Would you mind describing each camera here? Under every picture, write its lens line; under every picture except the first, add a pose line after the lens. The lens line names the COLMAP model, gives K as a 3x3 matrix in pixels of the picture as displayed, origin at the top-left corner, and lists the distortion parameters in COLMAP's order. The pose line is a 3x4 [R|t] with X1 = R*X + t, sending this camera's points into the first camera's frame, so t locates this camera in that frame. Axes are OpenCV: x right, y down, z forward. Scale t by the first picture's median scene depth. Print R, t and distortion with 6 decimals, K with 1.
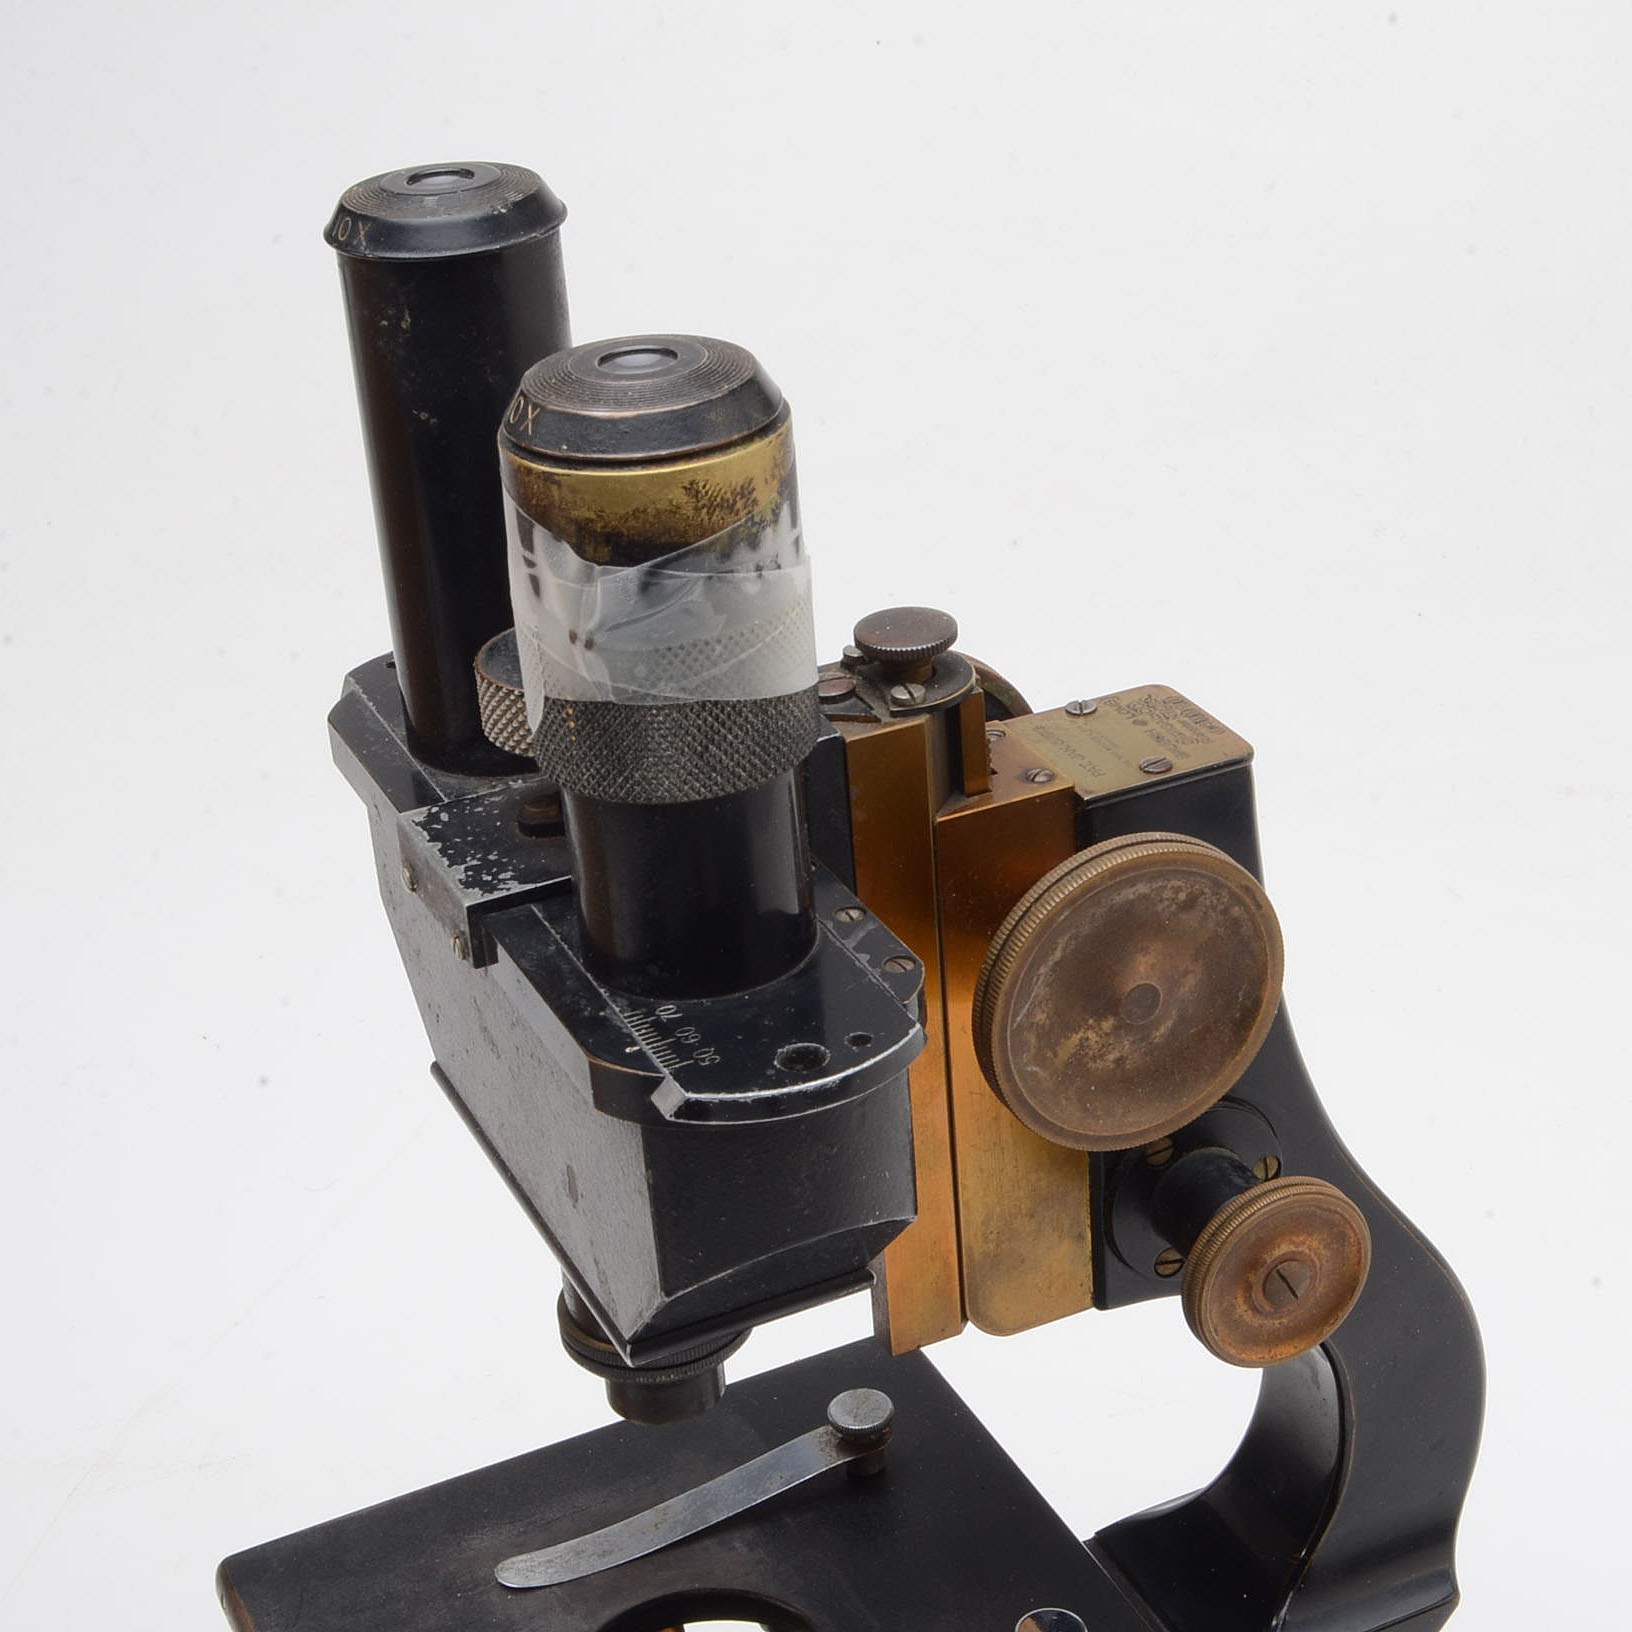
lens RADIAL K [[3225.6, 0, 879.7], [0, 3225.6, 740.8], [0, 0, 1]] dist [-0.058294, 0.000000]
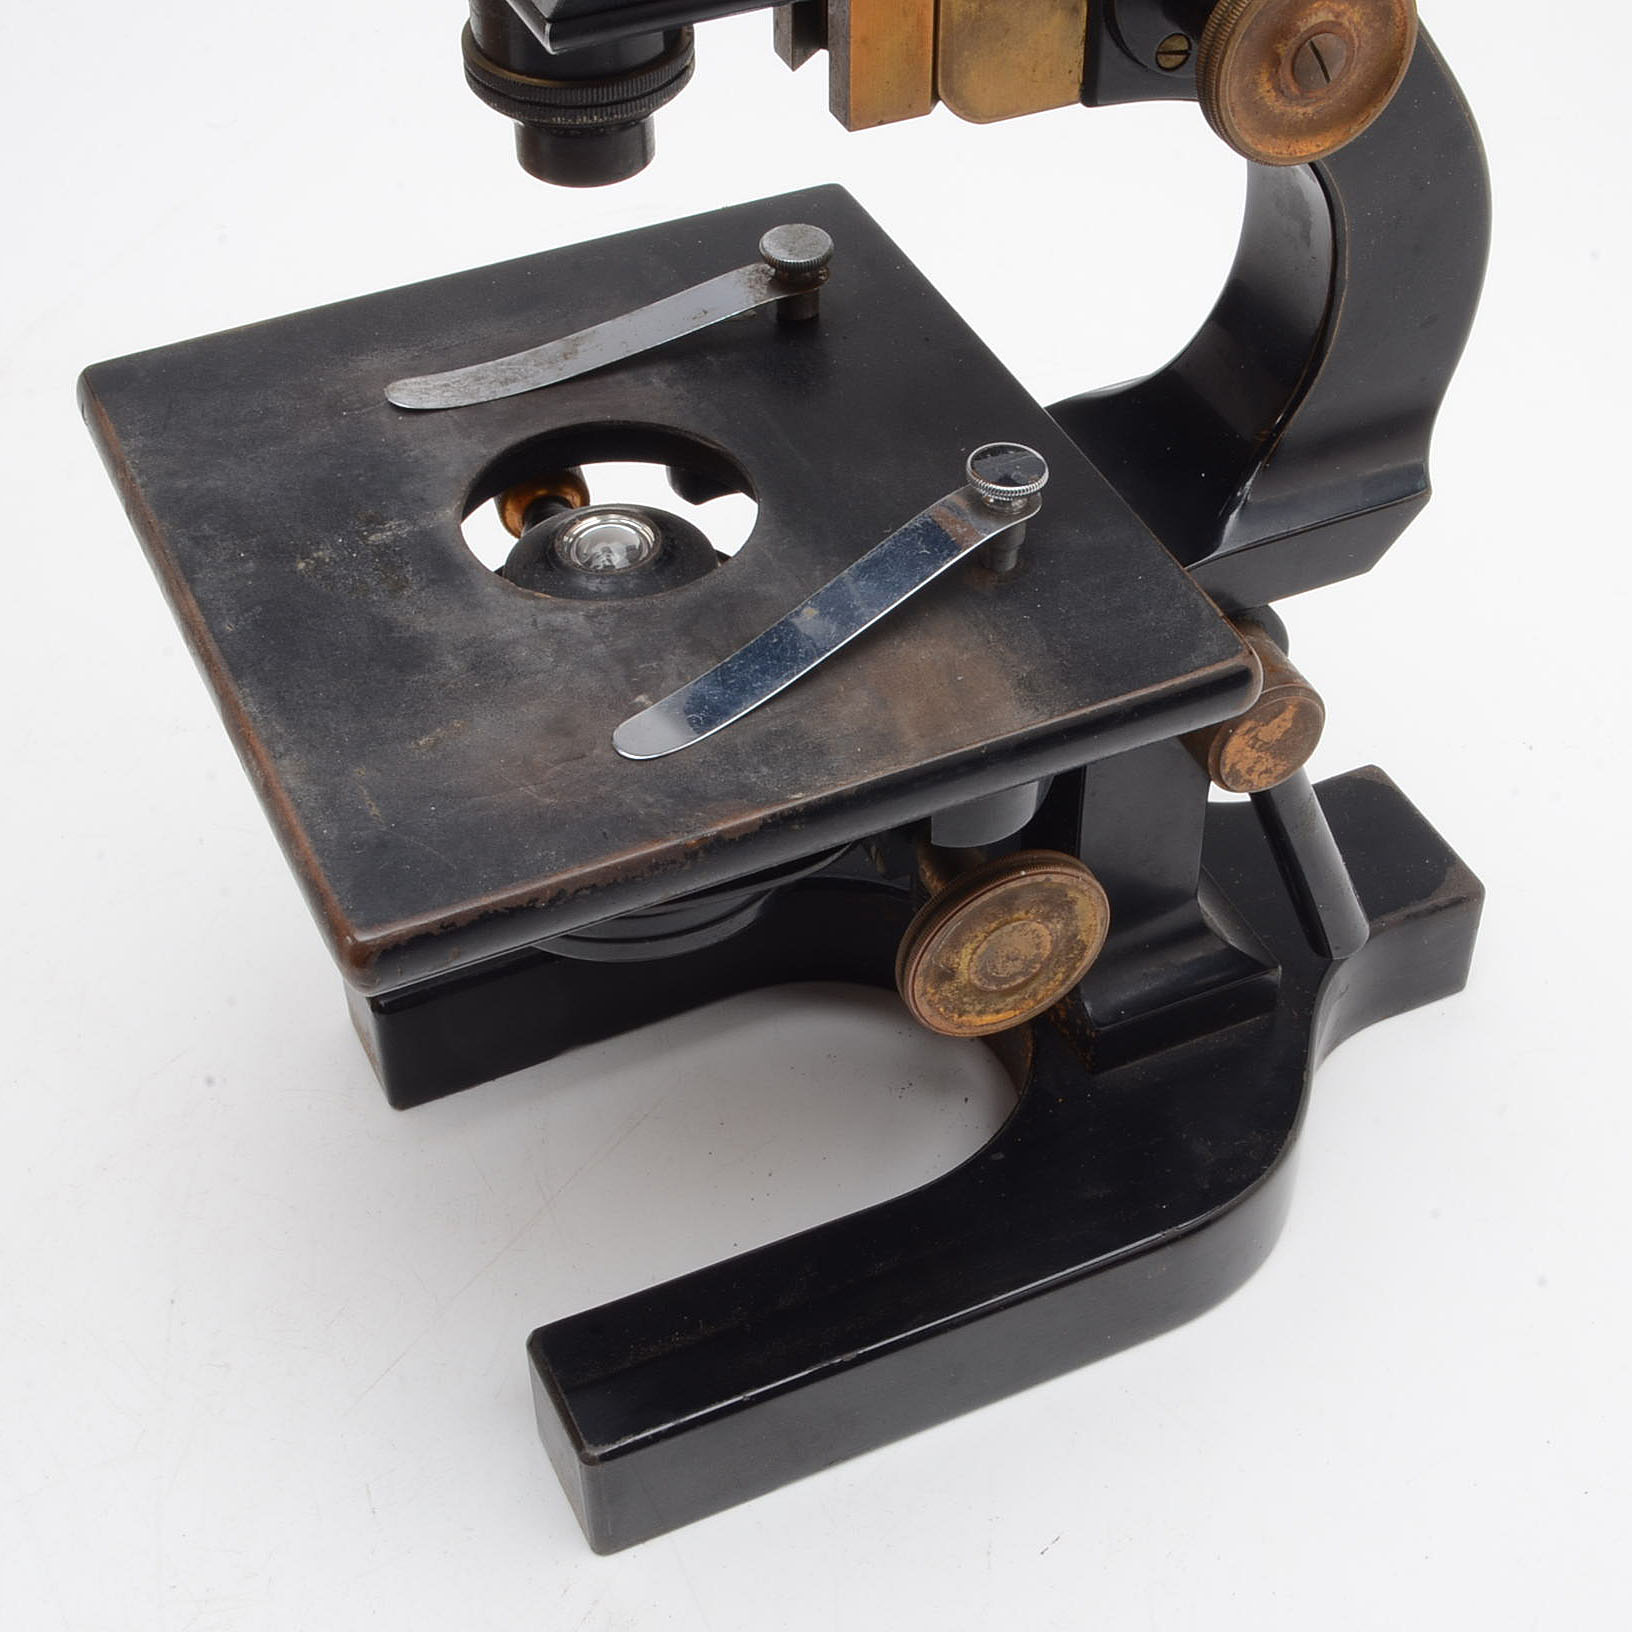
lens RADIAL K [[3008.7, 0, 814.7], [0, 3008.7, 816.4], [0, 0, 1]] dist [-0.104957, 0.000000]
pose [[0.998503, 0.048693, 0.024936, -0.014811], [-0.054032, 0.949131, 0.310212, 0.105618], [-0.008562, -0.311095, 0.950340, 0.164700]]
